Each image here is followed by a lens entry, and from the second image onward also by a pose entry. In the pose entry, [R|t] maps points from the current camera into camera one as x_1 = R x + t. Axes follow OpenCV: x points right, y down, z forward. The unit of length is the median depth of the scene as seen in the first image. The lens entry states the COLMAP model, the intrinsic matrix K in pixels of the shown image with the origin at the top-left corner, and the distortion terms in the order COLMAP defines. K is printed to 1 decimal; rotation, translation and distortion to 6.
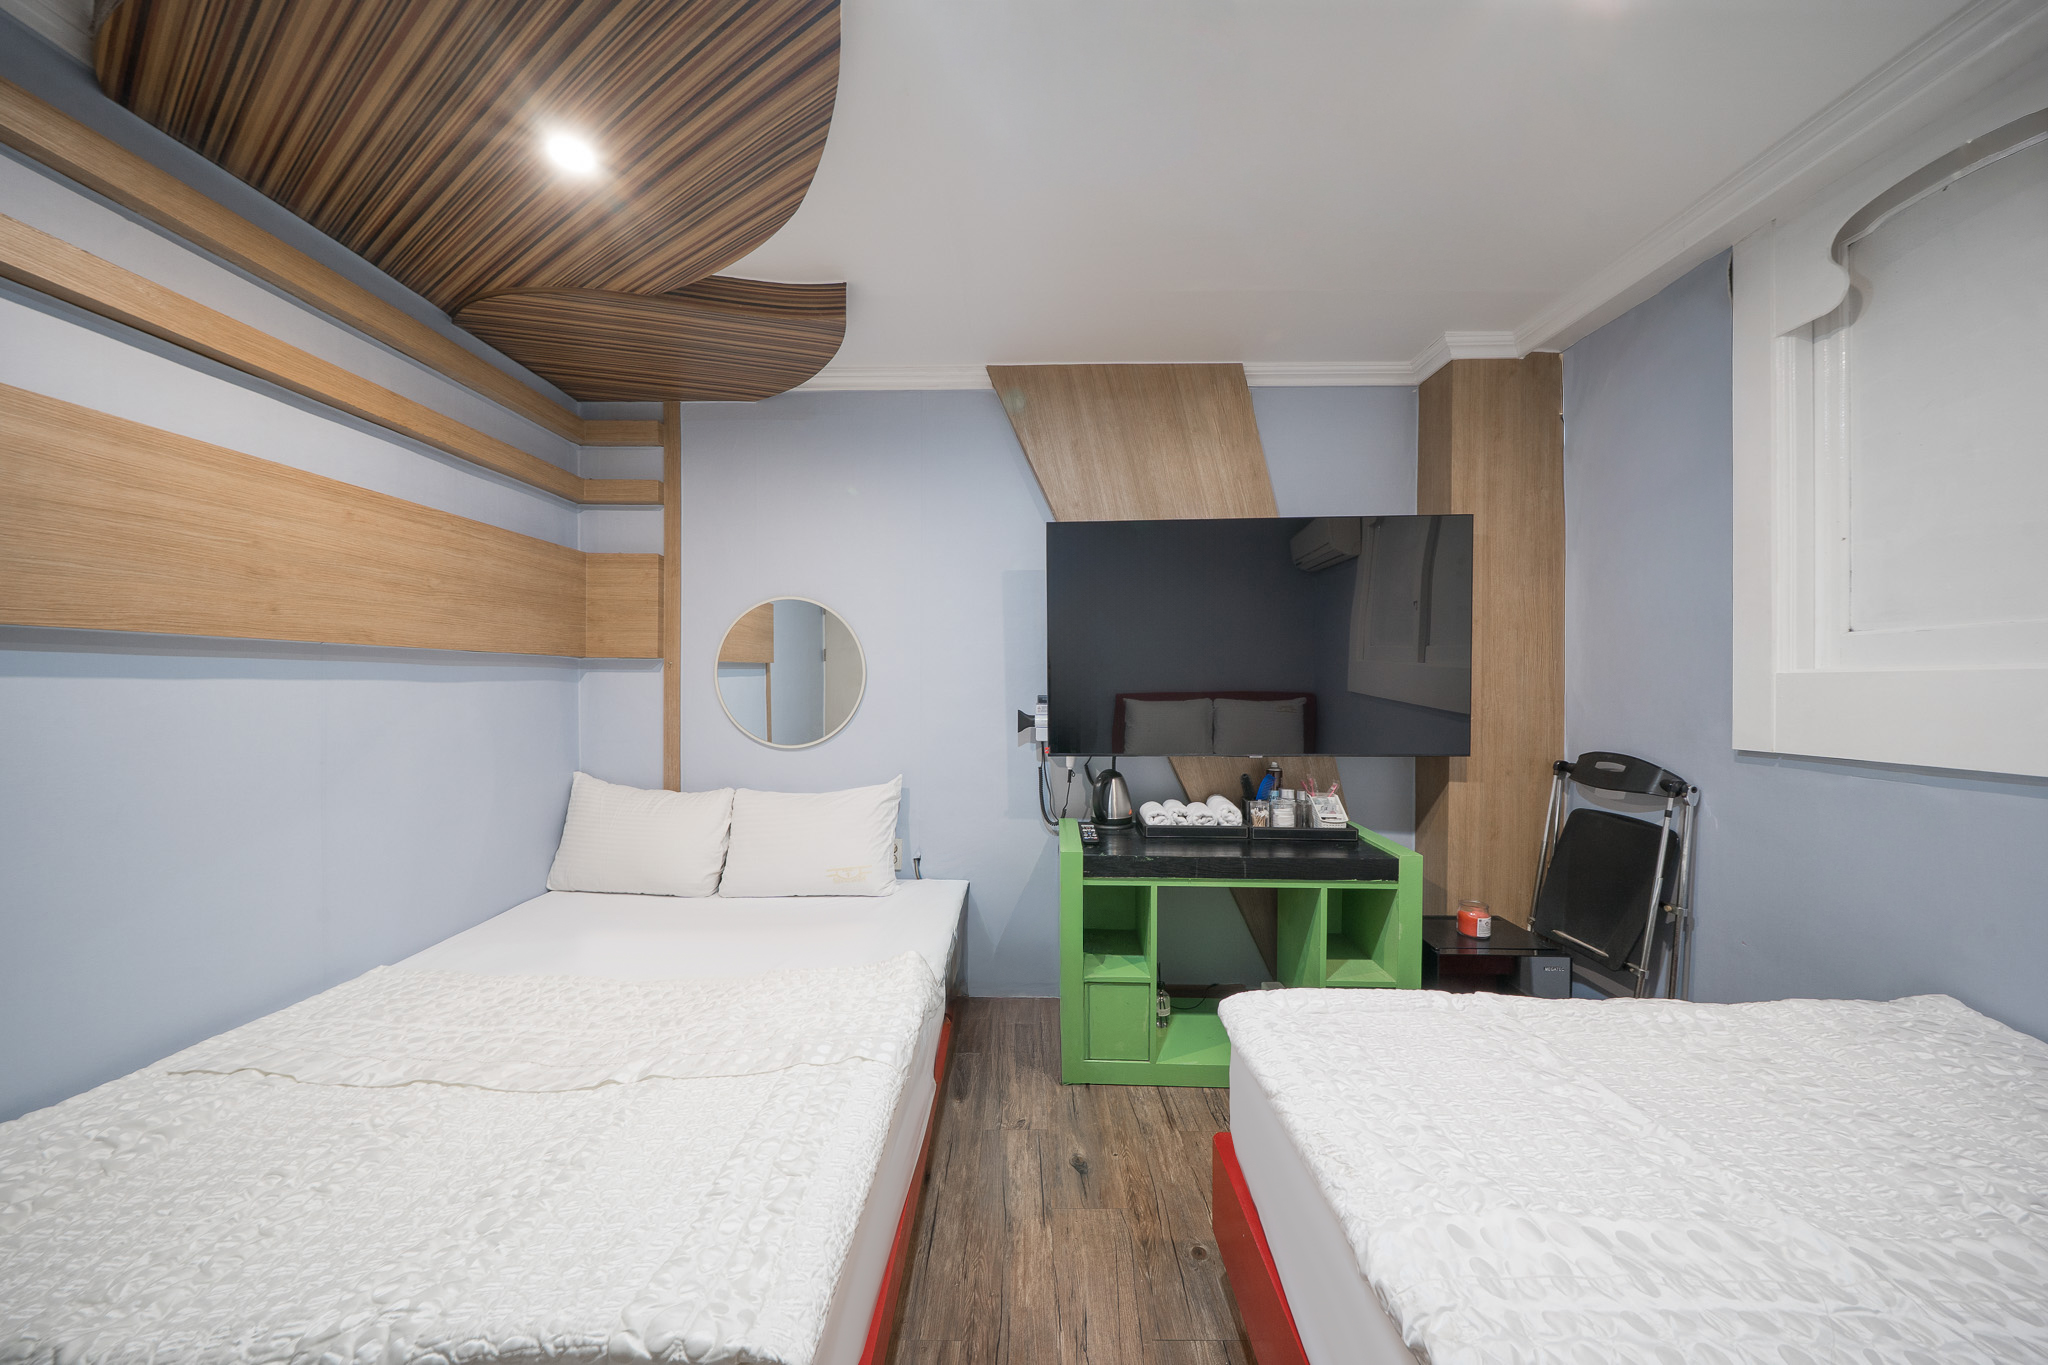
lens RADIAL K [[702.6, 0, 1024.0], [0, 702.6, 682.5], [0, 0, 1]] dist [-0.001429, 0.000121]
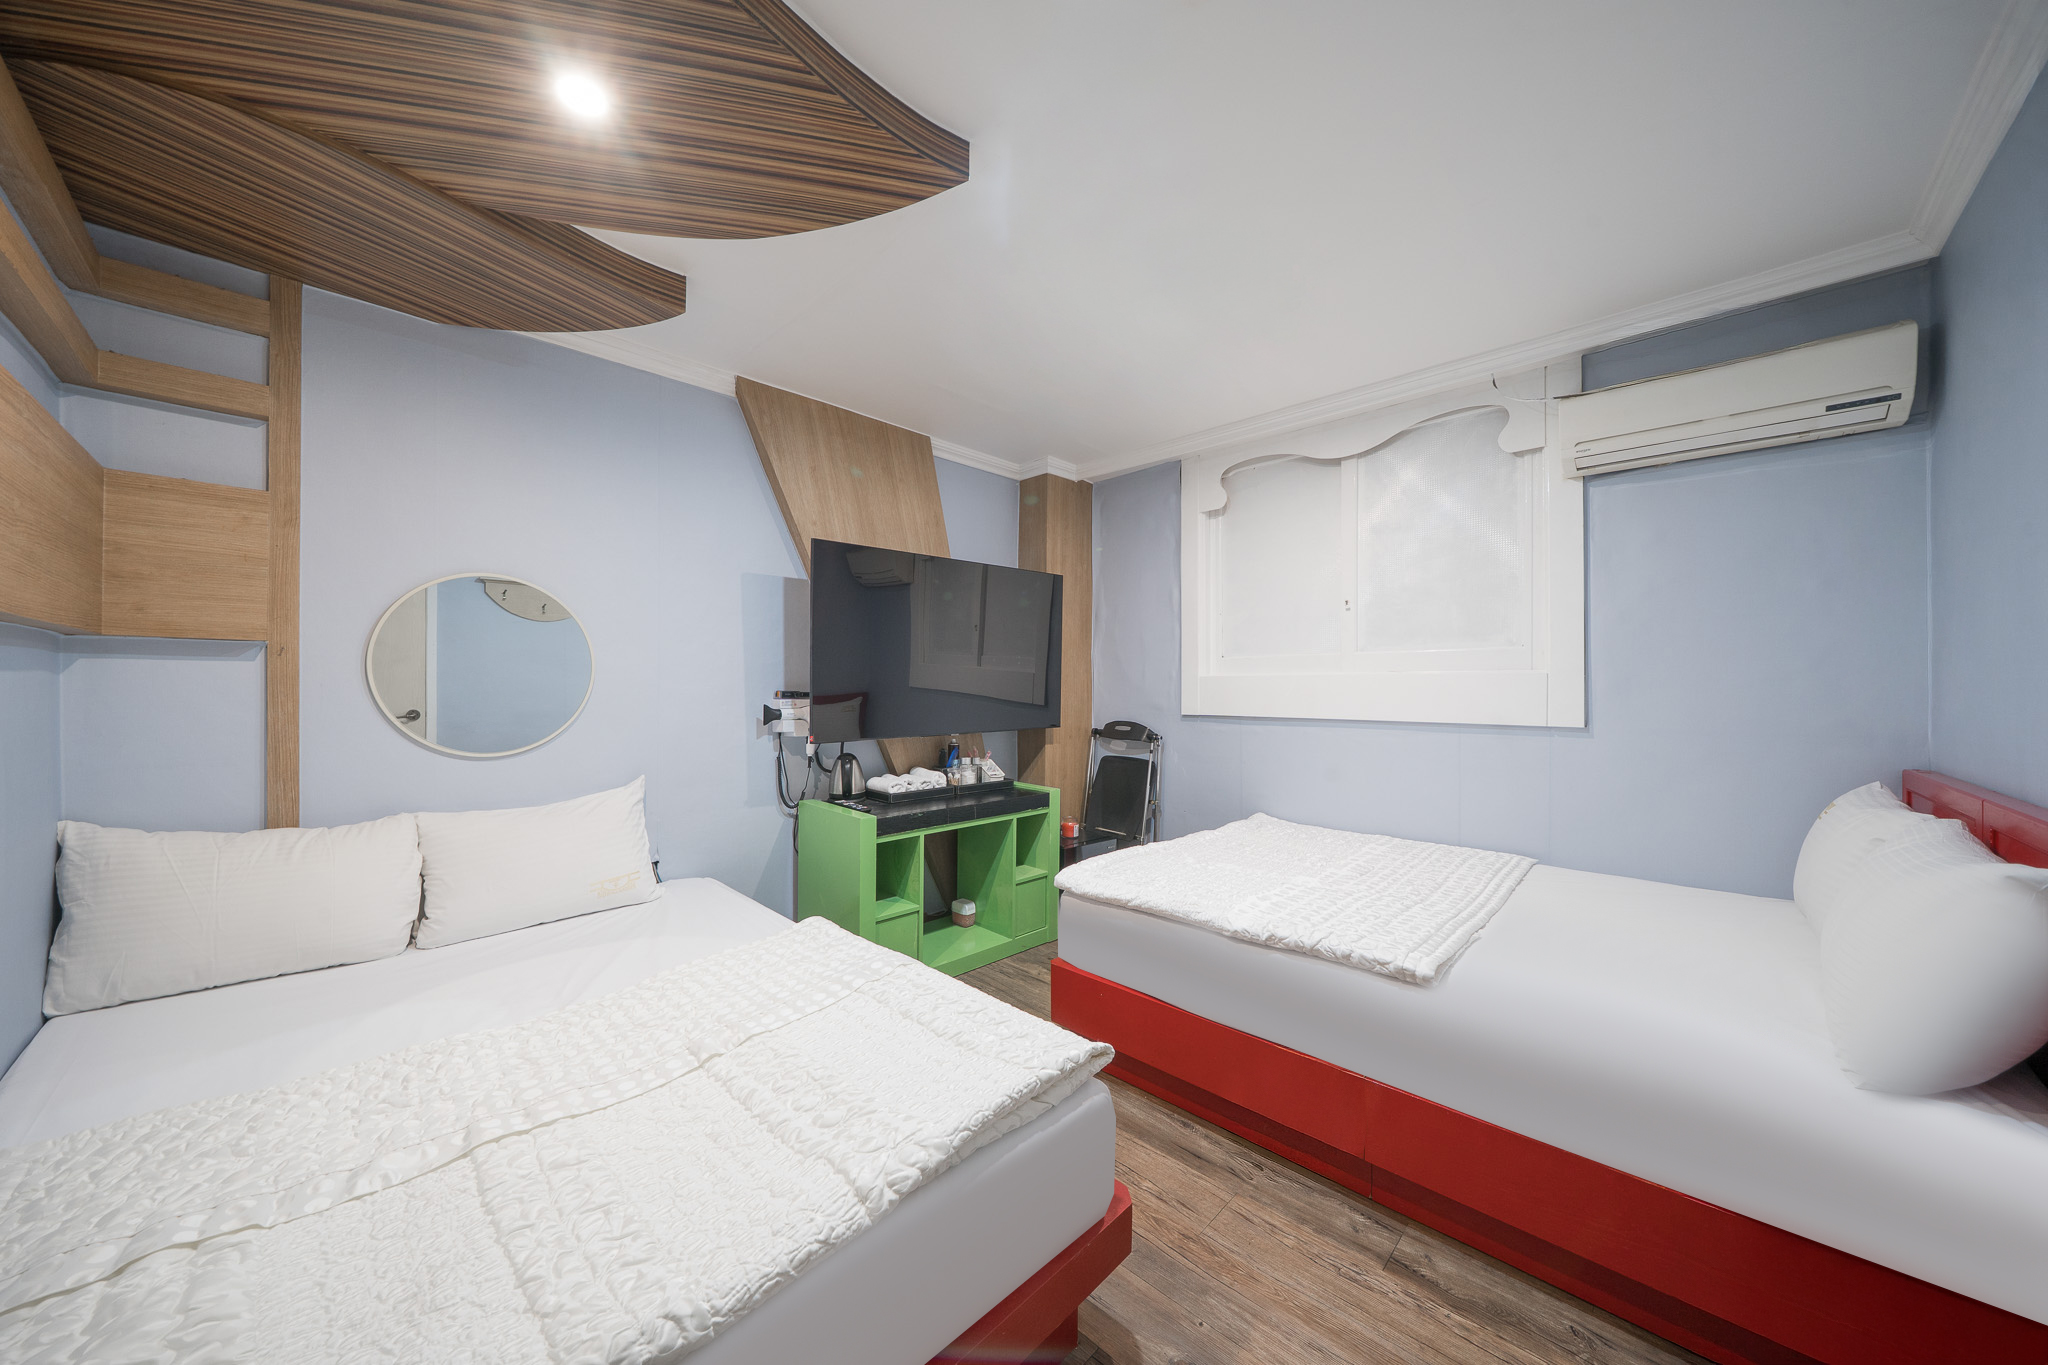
lens RADIAL K [[702.6, 0, 1024.0], [0, 702.6, 682.5], [0, 0, 1]] dist [-0.001429, 0.000121]
pose [[0.685911, 0.003056, 0.727679, -0.549489], [-0.002111, 0.999995, -0.002210, 0.007102], [-0.727683, -0.000020, 0.685914, -0.028755]]
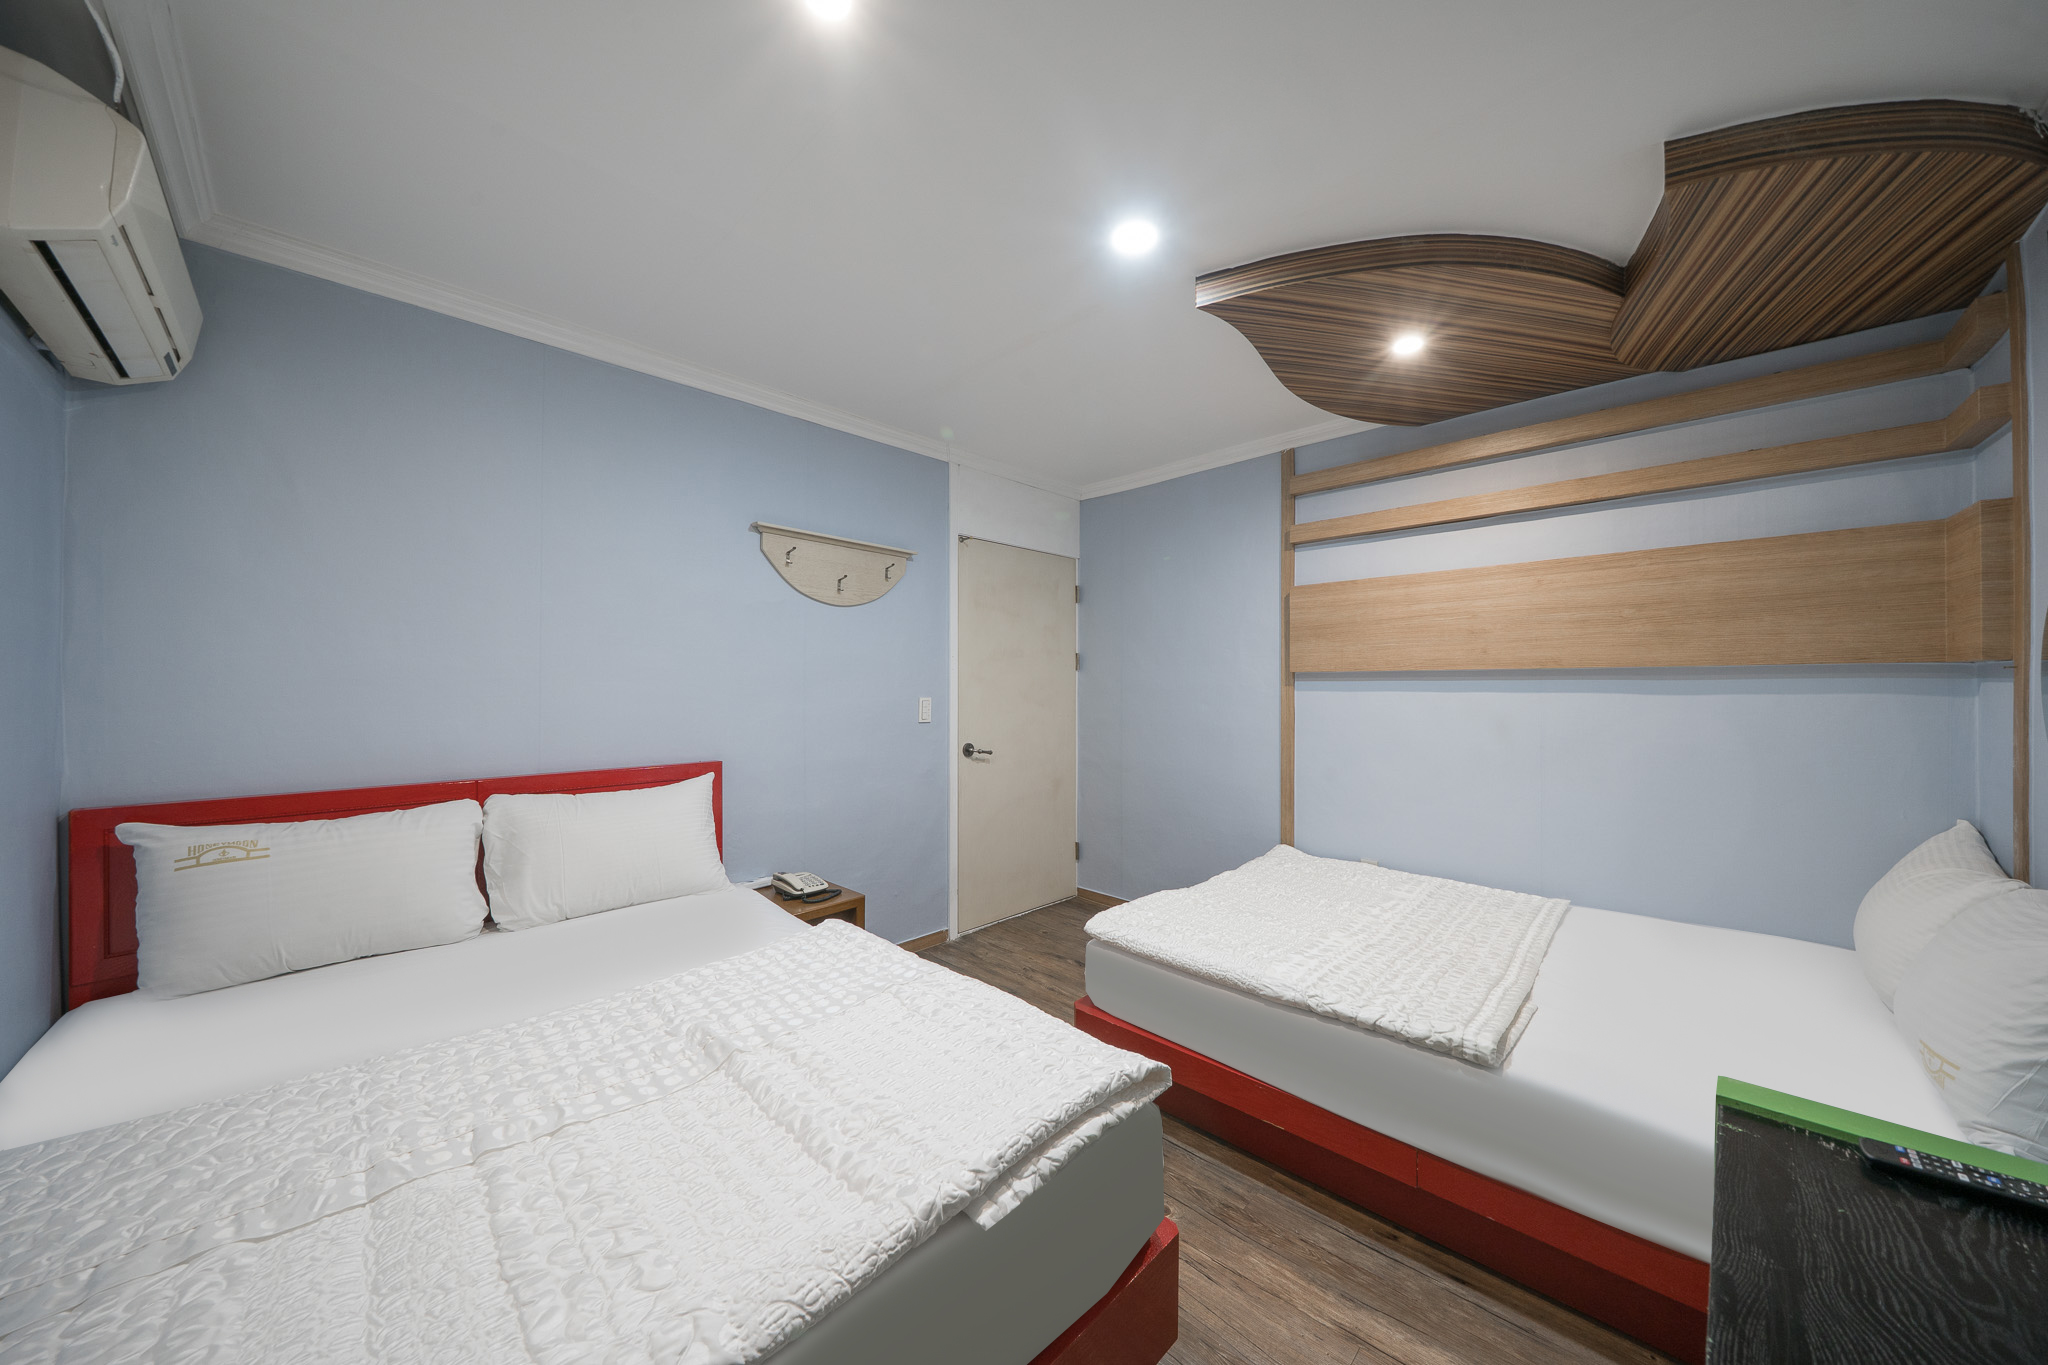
lens RADIAL K [[702.6, 0, 1024.0], [0, 702.6, 682.5], [0, 0, 1]] dist [-0.001429, 0.000121]
pose [[-0.690641, -0.001691, -0.723196, 0.609906], [0.002112, 0.999988, -0.004356, -0.014868], [0.723195, -0.004536, -0.690629, 0.869473]]
